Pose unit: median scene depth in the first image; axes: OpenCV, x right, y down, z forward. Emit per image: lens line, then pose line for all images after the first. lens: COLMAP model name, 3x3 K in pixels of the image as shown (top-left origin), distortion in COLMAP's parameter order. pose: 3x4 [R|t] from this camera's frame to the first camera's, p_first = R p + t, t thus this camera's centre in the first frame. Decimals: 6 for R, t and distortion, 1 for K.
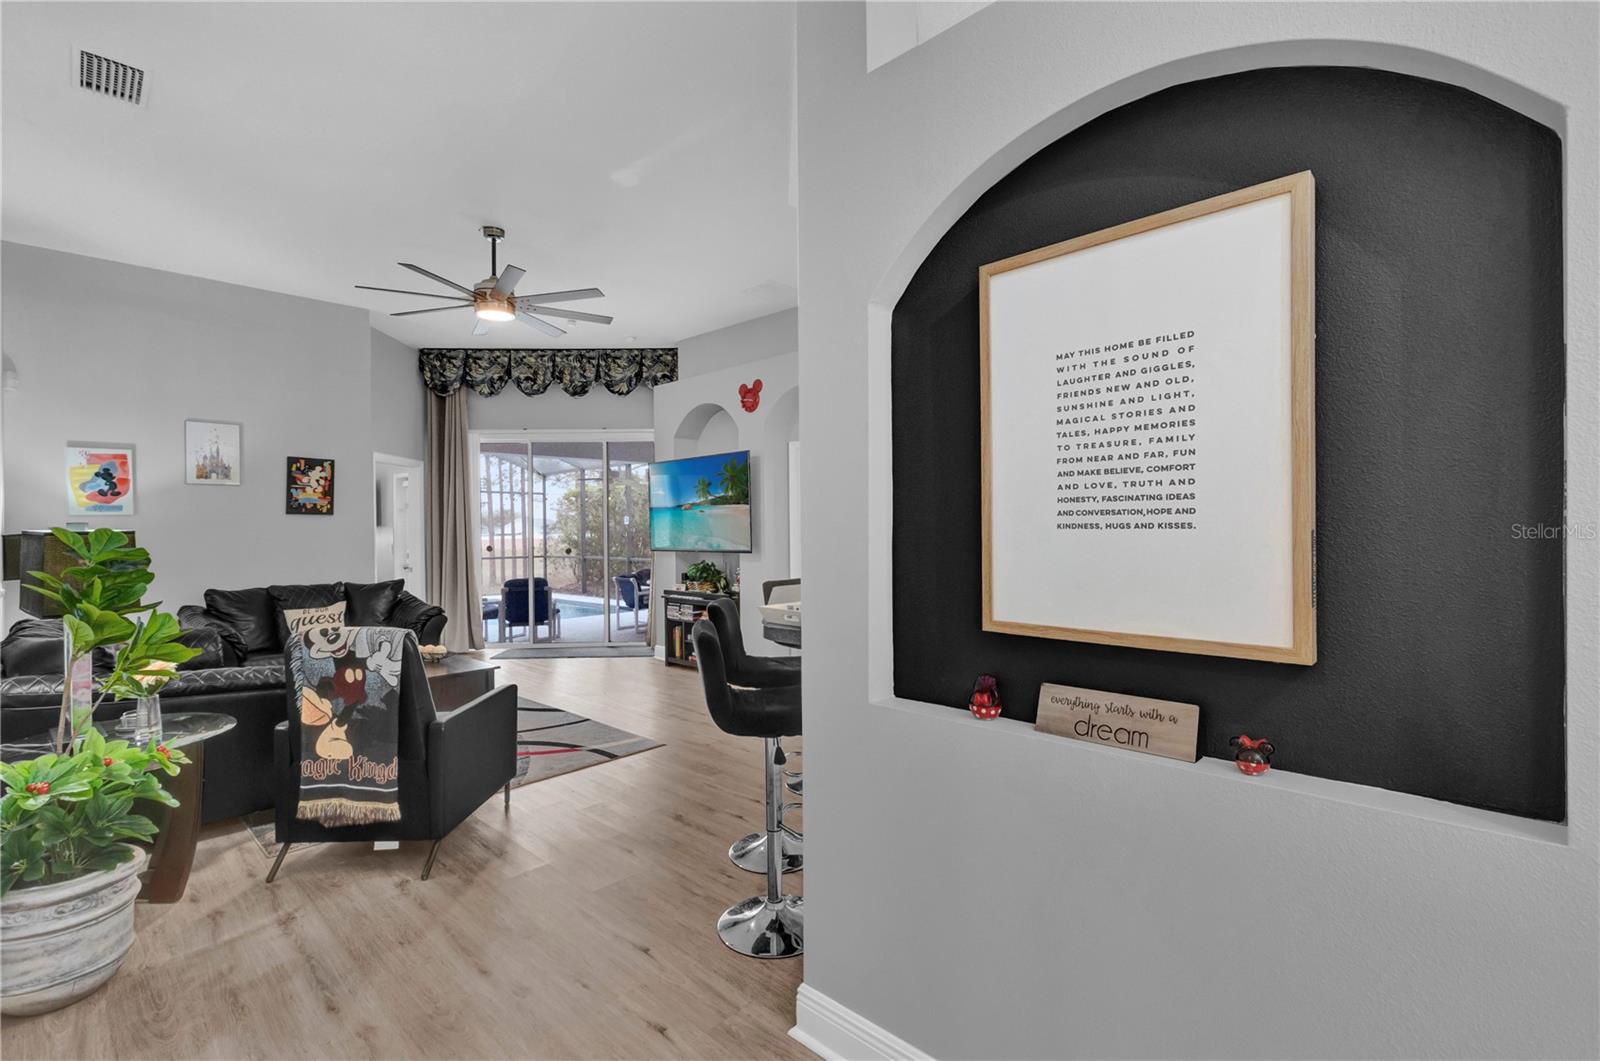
lens RADIAL K [[727.2, 0, 813.0], [0, 727.2, 530.4], [0, 0, 1]] dist [0.001669, 0.002080]
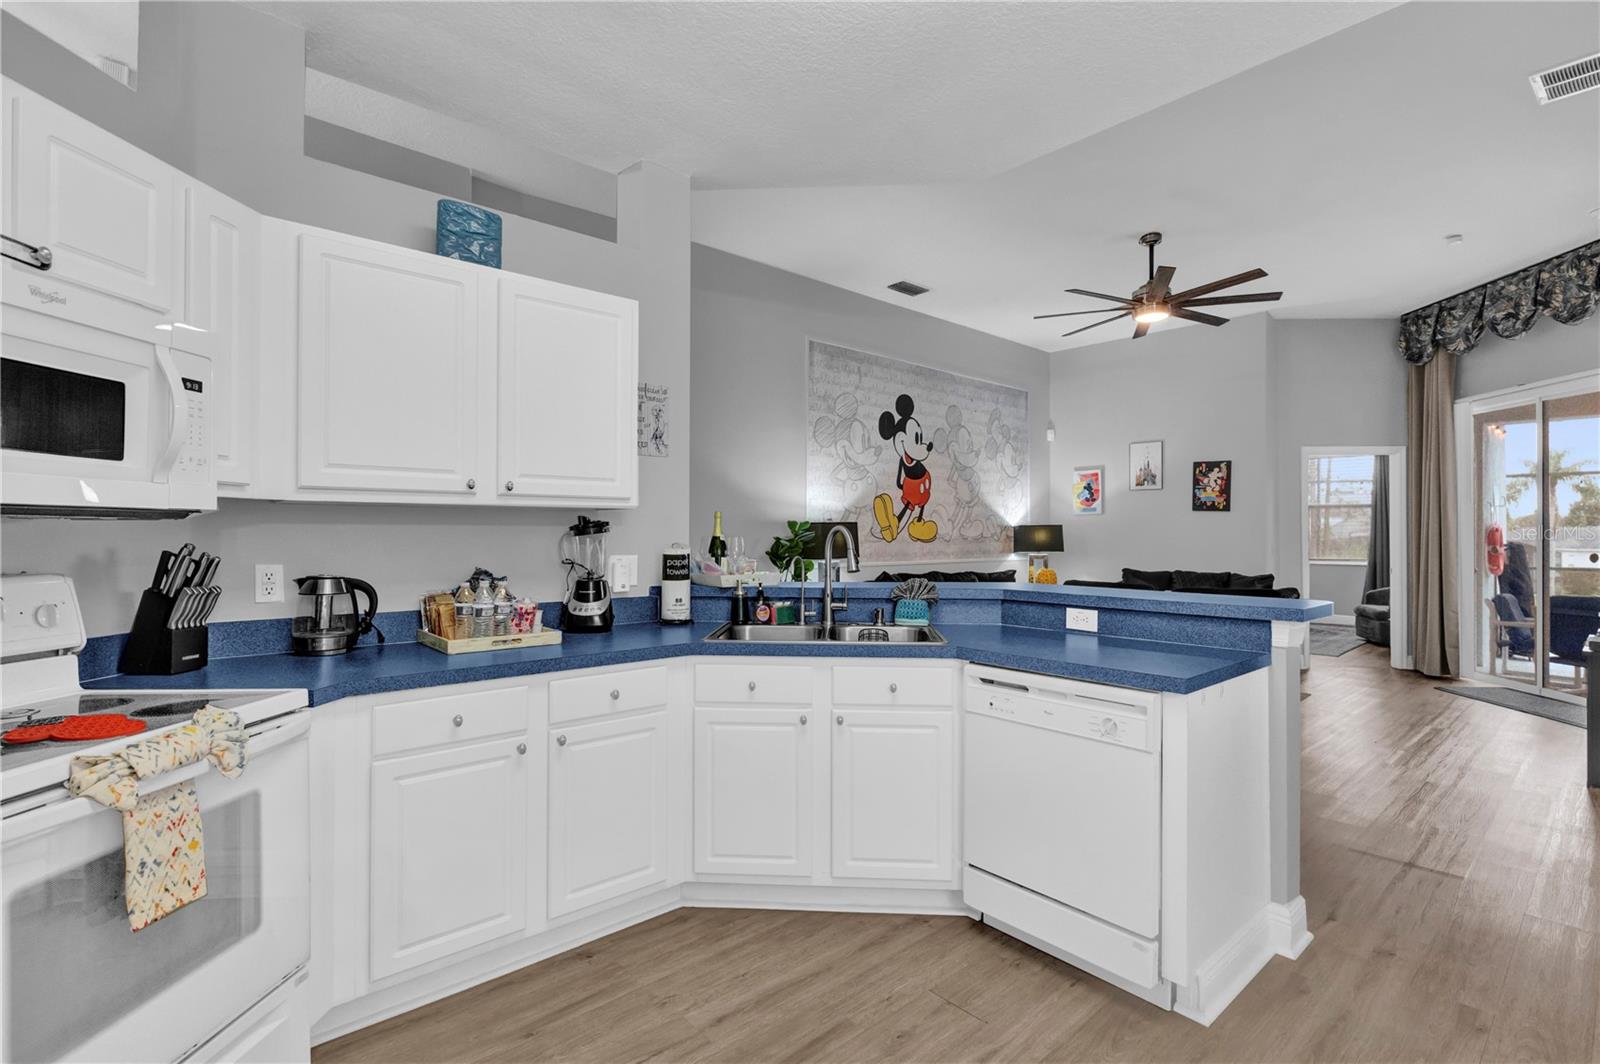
lens RADIAL K [[757.5, 0, 797.1], [0, 757.5, 529.1], [0, 0, 1]] dist [0.005039, -0.000108]
pose [[-0.097740, 0.003974, -0.995204, 0.496576], [-0.005844, 0.999972, 0.004567, 0.004327], [0.995195, 0.006262, -0.097714, 0.429466]]
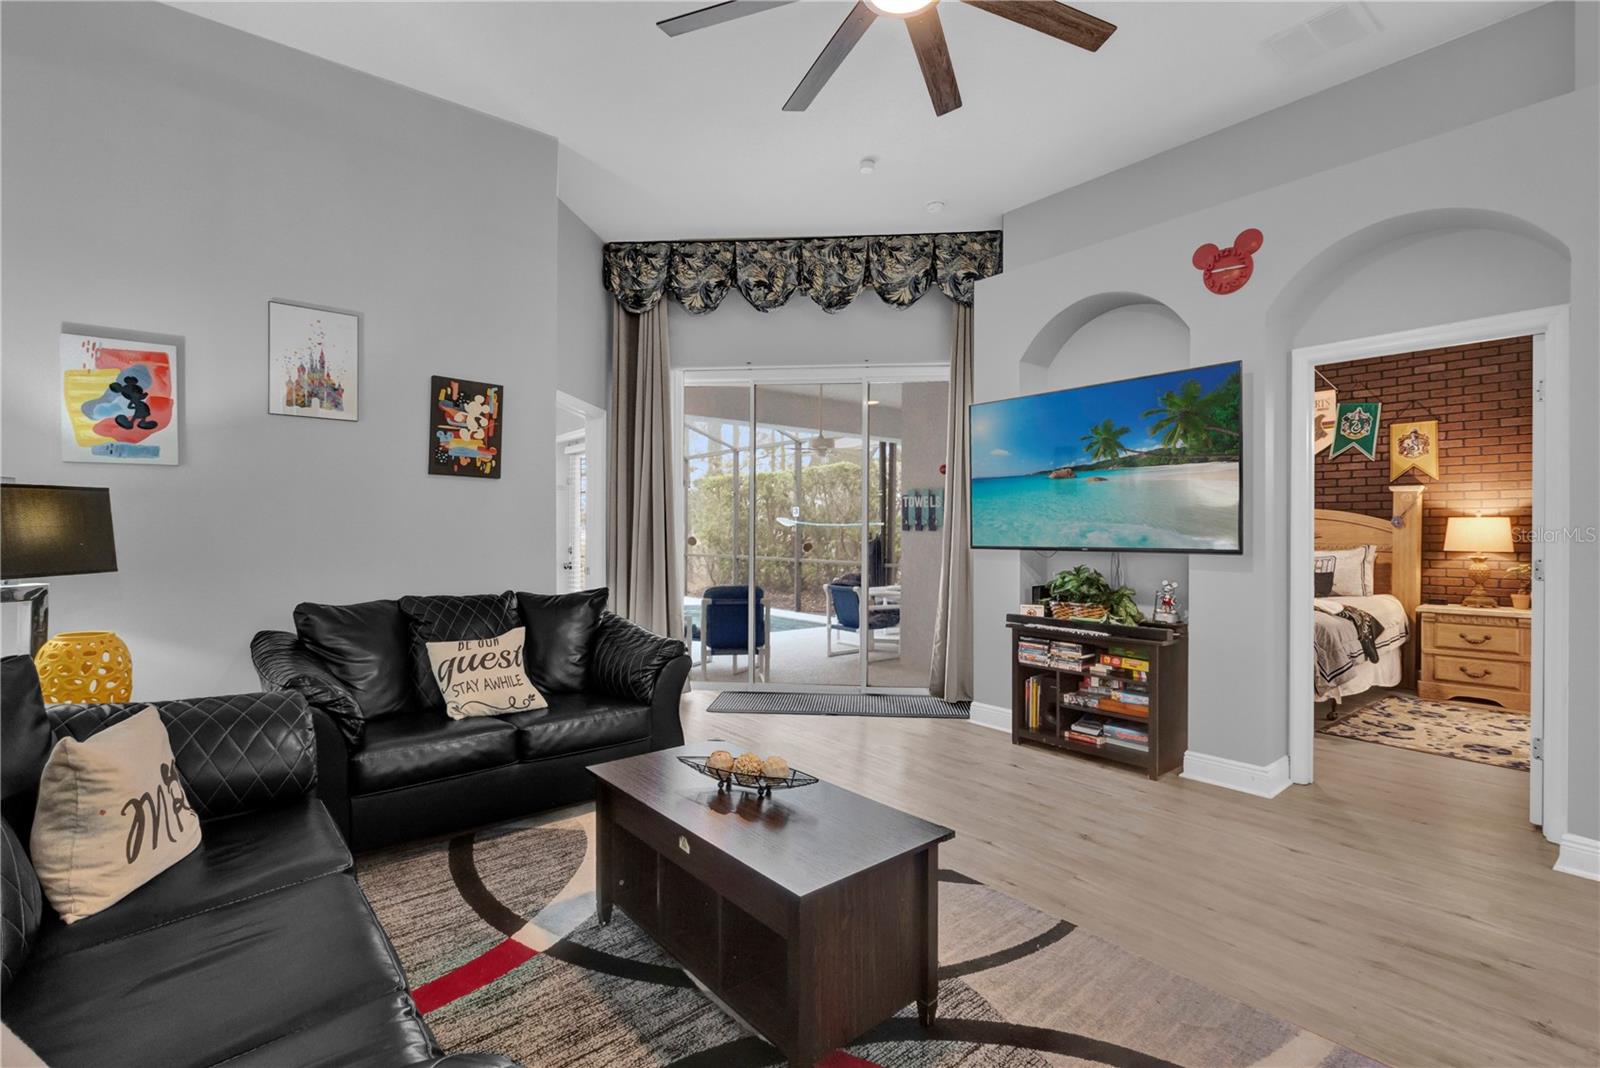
lens RADIAL K [[727.2, 0, 796.4], [0, 727.2, 529.1], [0, 0, 1]] dist [0.001669, 0.002080]
pose [[0.992543, 0.012663, -0.121233, -0.319071], [-0.013258, 0.999904, -0.004106, 0.017878], [0.121169, 0.005683, 0.992616, 0.405288]]
